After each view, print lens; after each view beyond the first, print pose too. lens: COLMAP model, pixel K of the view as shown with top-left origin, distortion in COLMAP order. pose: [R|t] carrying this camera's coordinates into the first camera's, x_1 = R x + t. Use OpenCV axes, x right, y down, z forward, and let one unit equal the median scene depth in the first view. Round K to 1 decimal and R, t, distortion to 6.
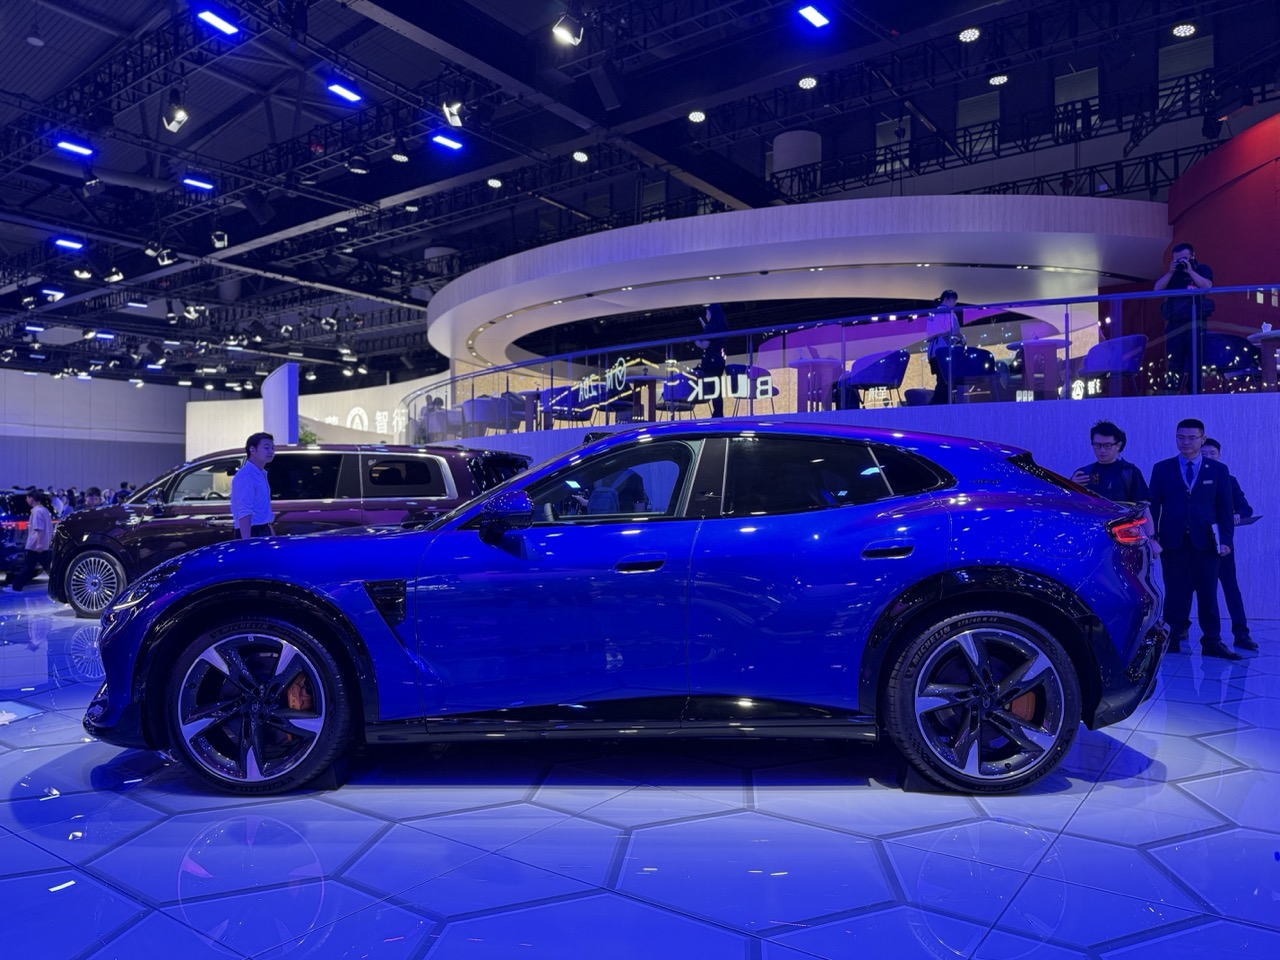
lens RADIAL K [[909.4, 0, 637.2], [0, 909.4, 485.5], [0, 0, 1]] dist [0.001915, -0.005550]
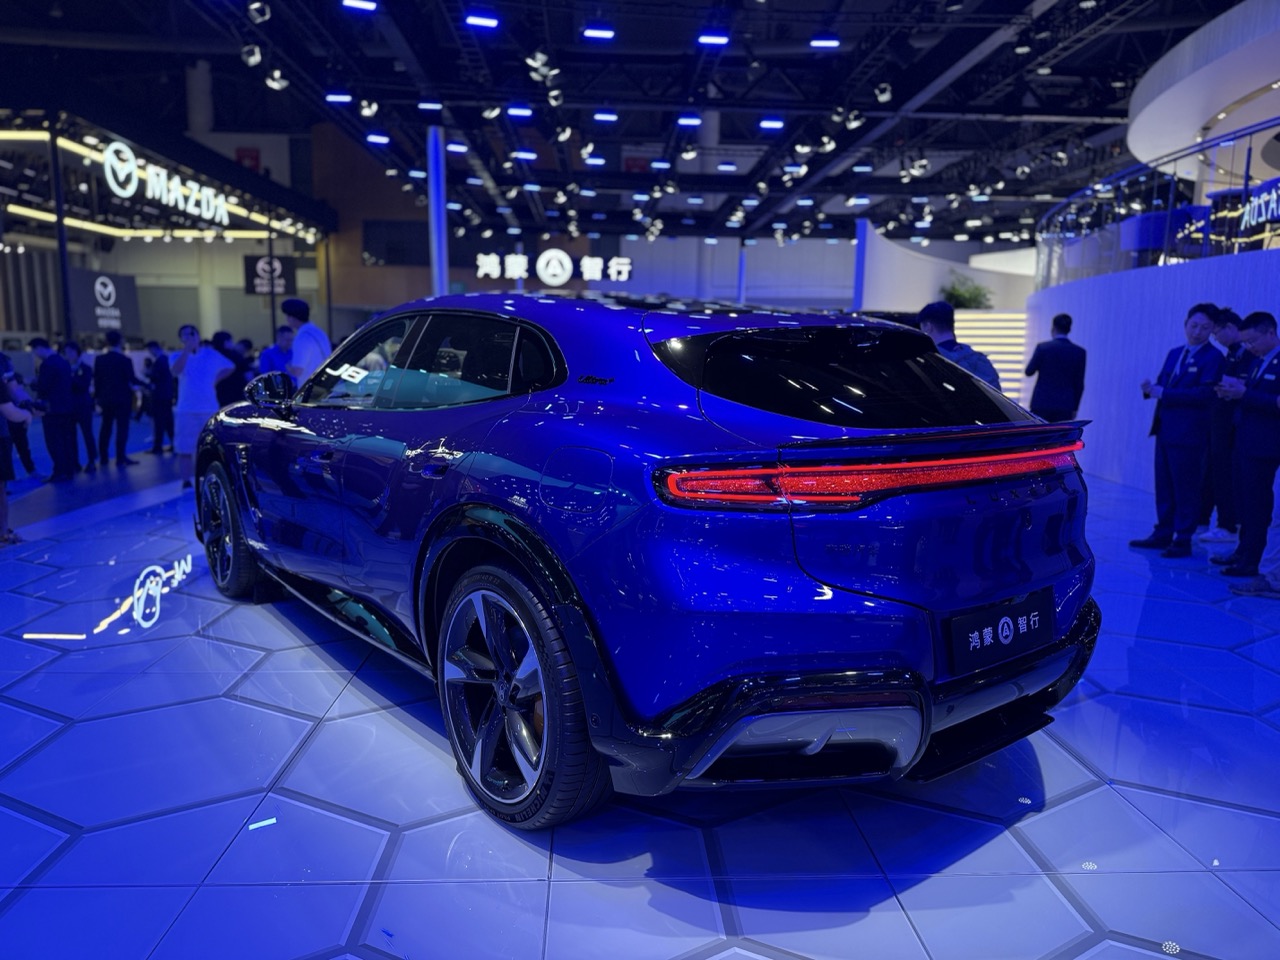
lens RADIAL K [[909.4, 0, 634.4], [0, 909.4, 488.4], [0, 0, 1]] dist [0.001915, -0.005550]
pose [[0.621357, 0.129372, -0.772773, 0.962026], [-0.001082, 0.986415, 0.164268, -0.034031], [0.783527, -0.101233, 0.613056, 0.661167]]
